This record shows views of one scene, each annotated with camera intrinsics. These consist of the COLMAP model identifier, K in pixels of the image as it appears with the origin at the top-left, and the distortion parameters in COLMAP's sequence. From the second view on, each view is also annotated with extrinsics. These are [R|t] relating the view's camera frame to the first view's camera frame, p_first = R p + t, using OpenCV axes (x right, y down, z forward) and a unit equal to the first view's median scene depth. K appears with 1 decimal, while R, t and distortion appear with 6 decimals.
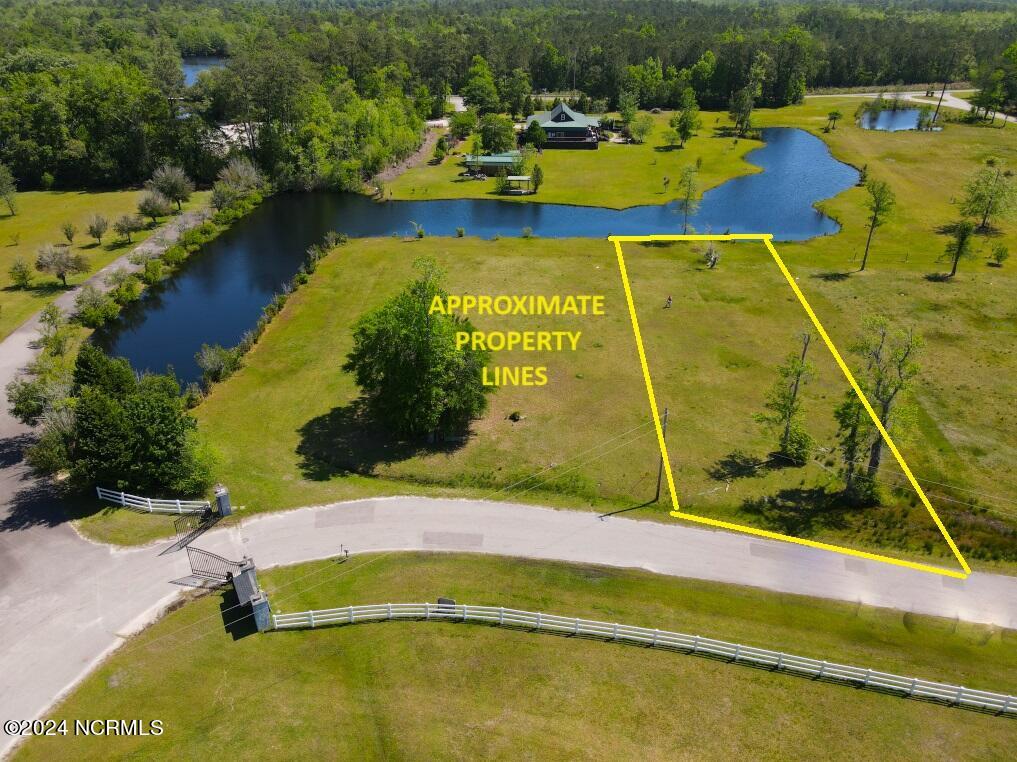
lens RADIAL K [[742.3, 0, 508.5], [0, 742.3, 381.0], [0, 0, 1]] dist [0.007227, 0.014392]
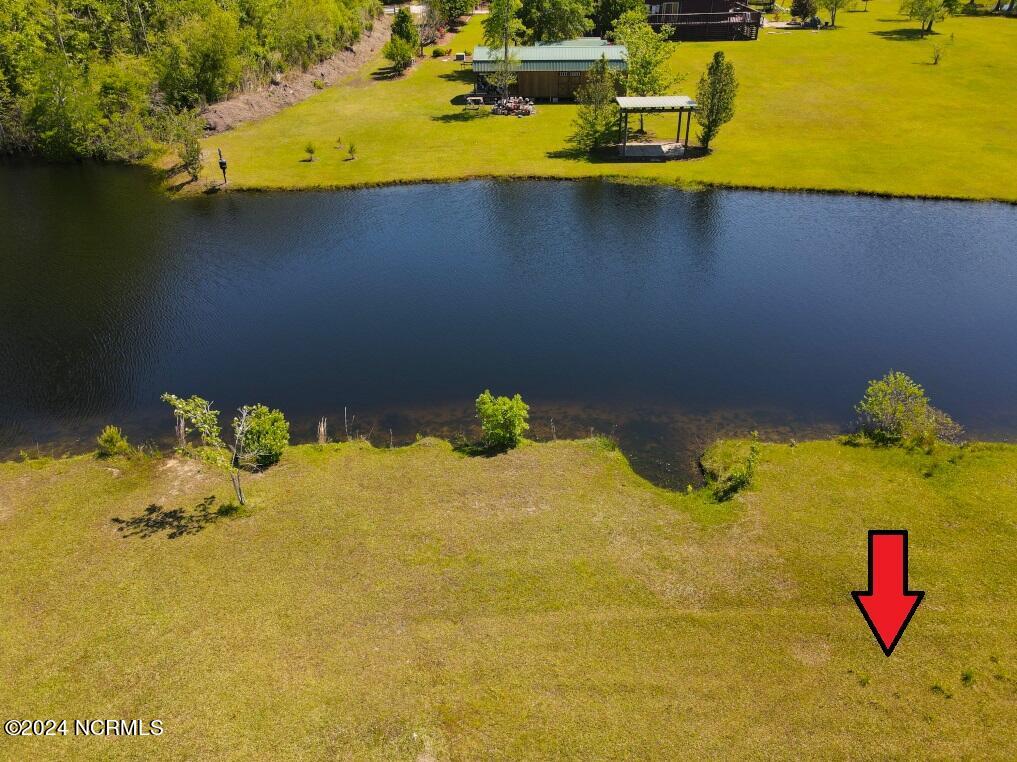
lens RADIAL K [[742.3, 0, 508.5], [0, 742.3, 381.0], [0, 0, 1]] dist [0.007227, 0.014392]
pose [[0.999429, -0.029652, 0.016208, -0.084028], [0.028435, 0.997088, 0.070754, -0.282125], [-0.018259, -0.070253, 0.997362, 1.065627]]
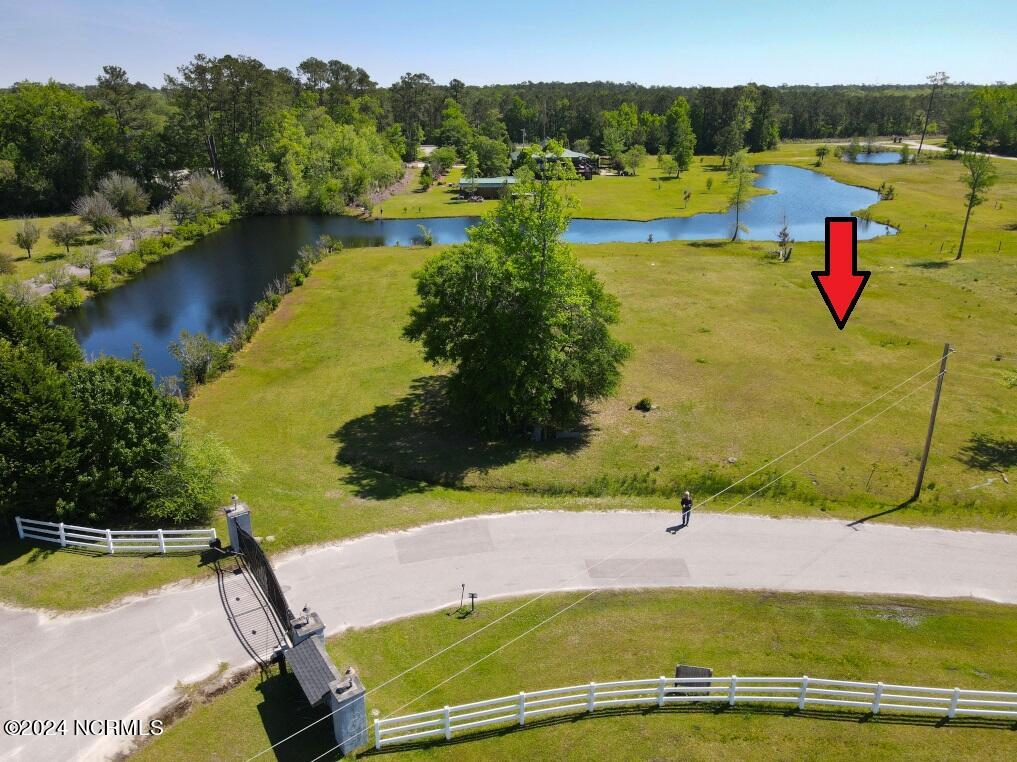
lens RADIAL K [[742.3, 0, 508.5], [0, 742.3, 381.0], [0, 0, 1]] dist [0.007227, 0.014392]
pose [[0.996543, -0.033925, 0.075830, -0.124193], [0.042173, 0.993042, -0.109951, 0.070561], [-0.071572, 0.112769, 0.991040, 0.226049]]
